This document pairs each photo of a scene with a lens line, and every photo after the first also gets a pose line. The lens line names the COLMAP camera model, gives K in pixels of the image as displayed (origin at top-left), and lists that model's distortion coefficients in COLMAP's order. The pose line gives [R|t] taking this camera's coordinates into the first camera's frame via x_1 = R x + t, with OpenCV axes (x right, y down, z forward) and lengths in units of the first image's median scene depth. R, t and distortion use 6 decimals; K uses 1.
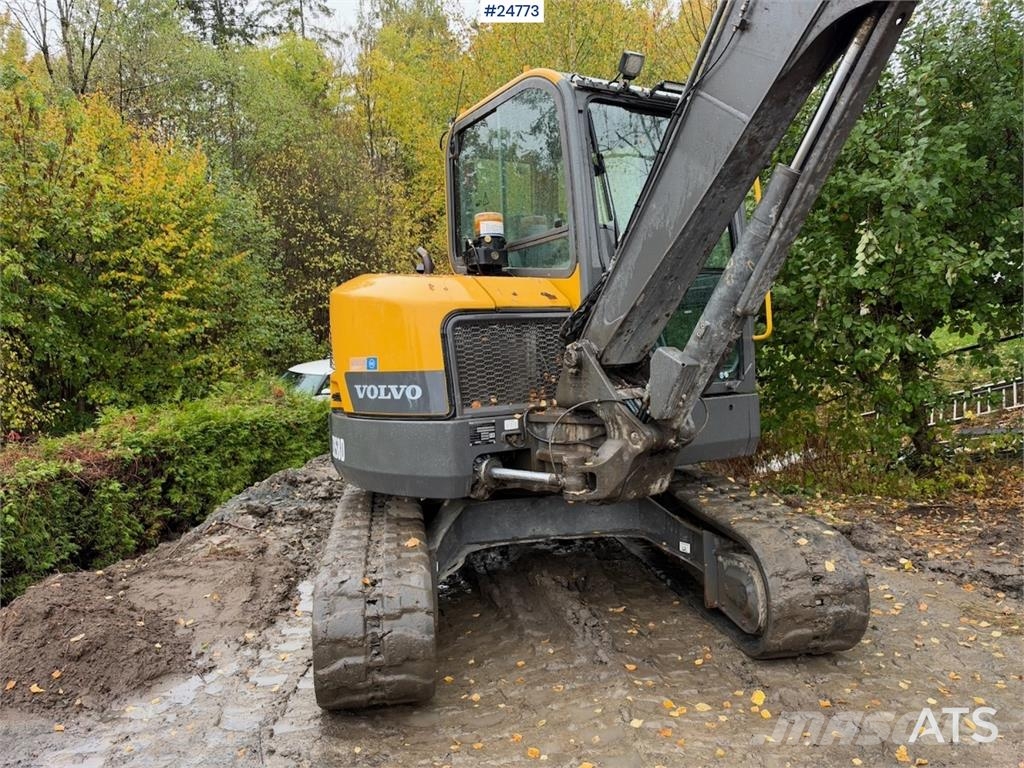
lens RADIAL K [[739.4, 0, 521.0], [0, 739.4, 387.1], [0, 0, 1]] dist [0.037302, -0.057194]
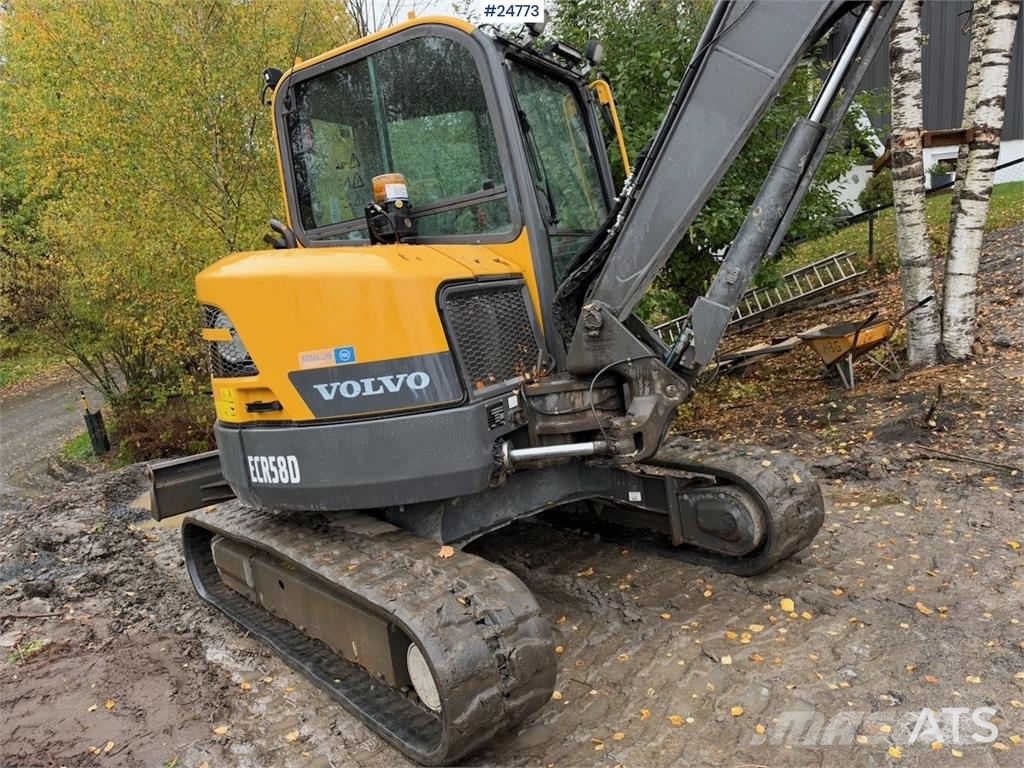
lens RADIAL K [[739.4, 0, 508.1], [0, 739.4, 391.0], [0, 0, 1]] dist [0.037302, -0.057194]
pose [[0.860734, -0.142377, 0.488739, -0.459378], [0.132736, 0.989650, 0.054534, -0.013419], [-0.491445, 0.017934, 0.870724, 0.197145]]
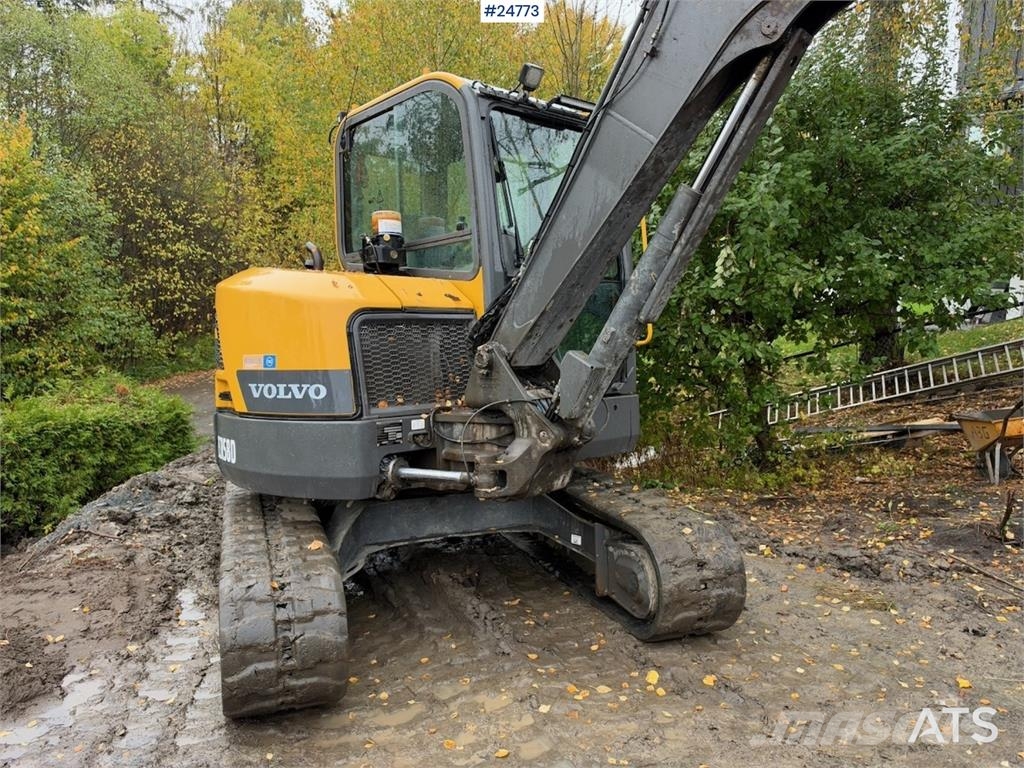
lens RADIAL K [[739.4, 0, 512.4], [0, 739.4, 391.6], [0, 0, 1]] dist [0.037302, -0.057194]
pose [[0.982174, 0.006536, 0.187862, -0.072890], [-0.007644, 0.999957, 0.005172, -0.000221], [-0.187820, -0.006516, 0.982182, -0.014621]]
